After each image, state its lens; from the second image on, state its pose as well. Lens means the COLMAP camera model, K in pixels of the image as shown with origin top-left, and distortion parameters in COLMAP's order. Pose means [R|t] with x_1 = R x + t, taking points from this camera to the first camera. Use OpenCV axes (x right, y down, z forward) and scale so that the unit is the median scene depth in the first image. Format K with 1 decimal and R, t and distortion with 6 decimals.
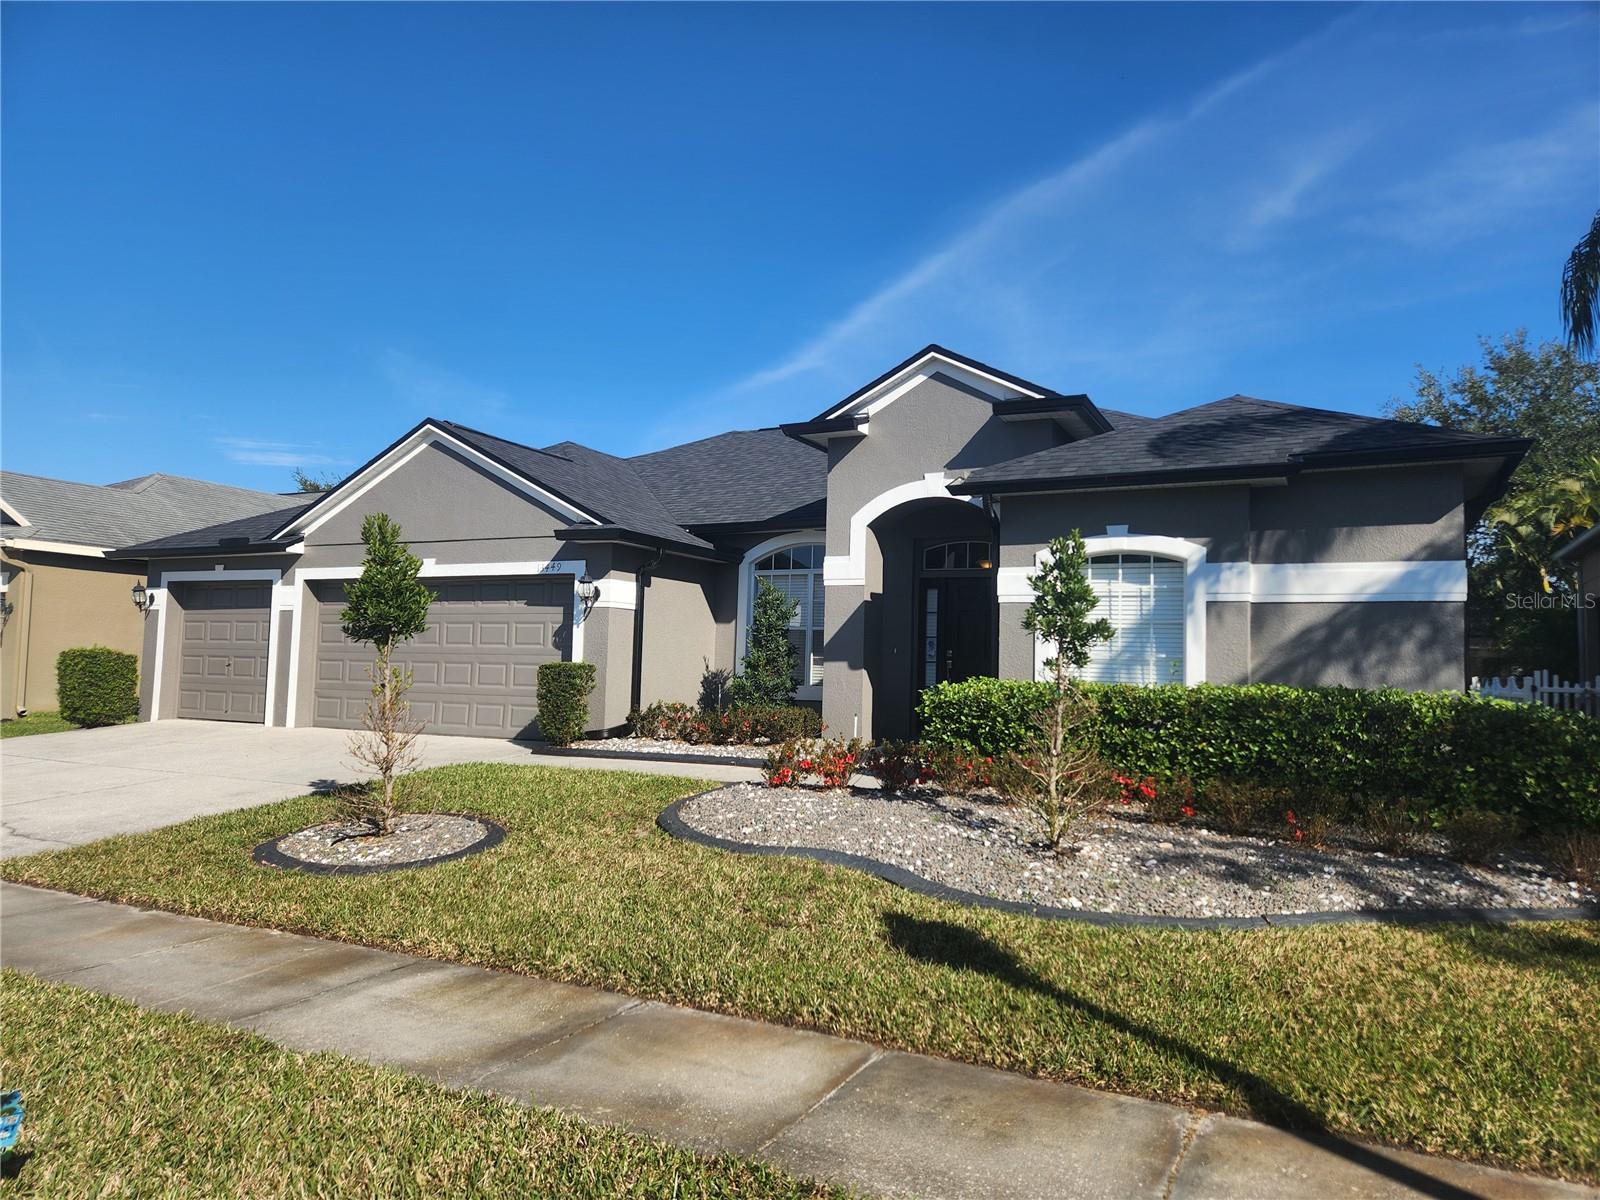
lens RADIAL K [[1070.4, 0, 809.7], [0, 1070.4, 603.3], [0, 0, 1]] dist [0.035188, -0.006008]
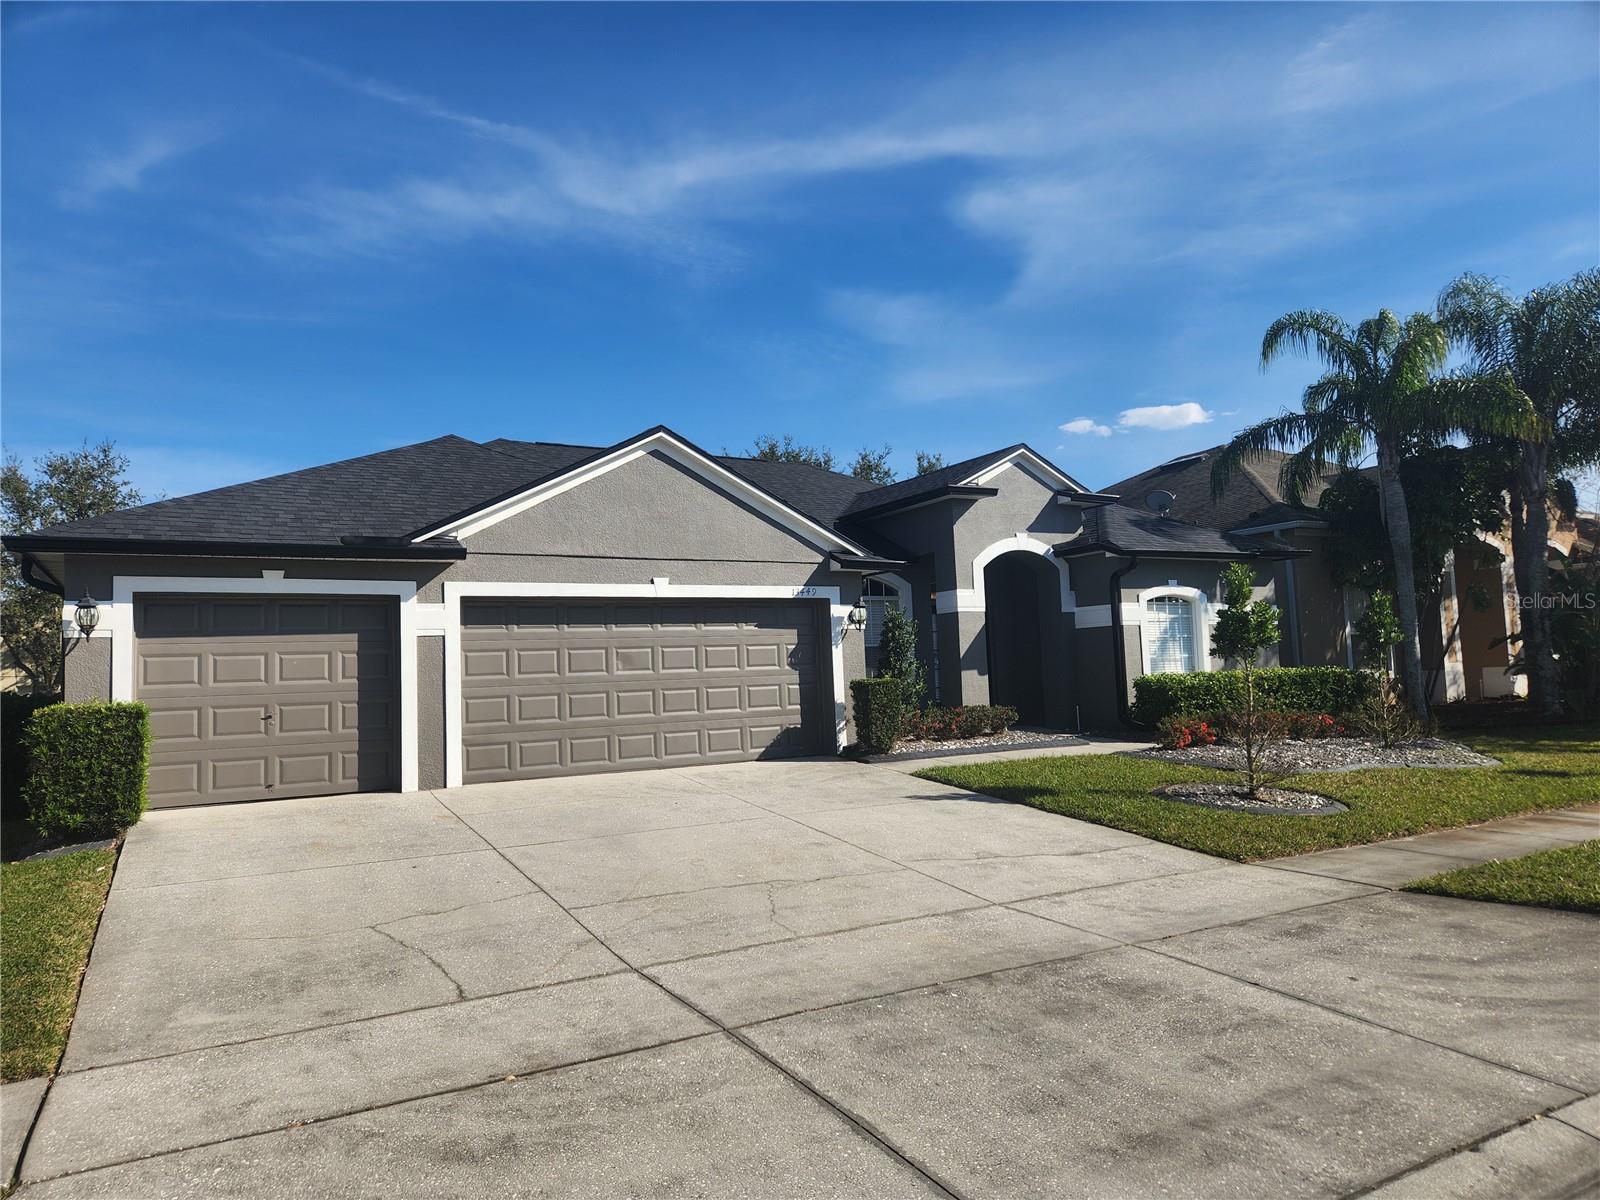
lens RADIAL K [[1070.4, 0, 813.3], [0, 1070.4, 596.2], [0, 0, 1]] dist [0.035188, -0.006008]
pose [[0.561631, 0.016310, 0.827227, -1.105223], [-0.006055, 0.999860, -0.015603, -0.013010], [-0.827366, 0.003754, 0.561651, 0.402696]]
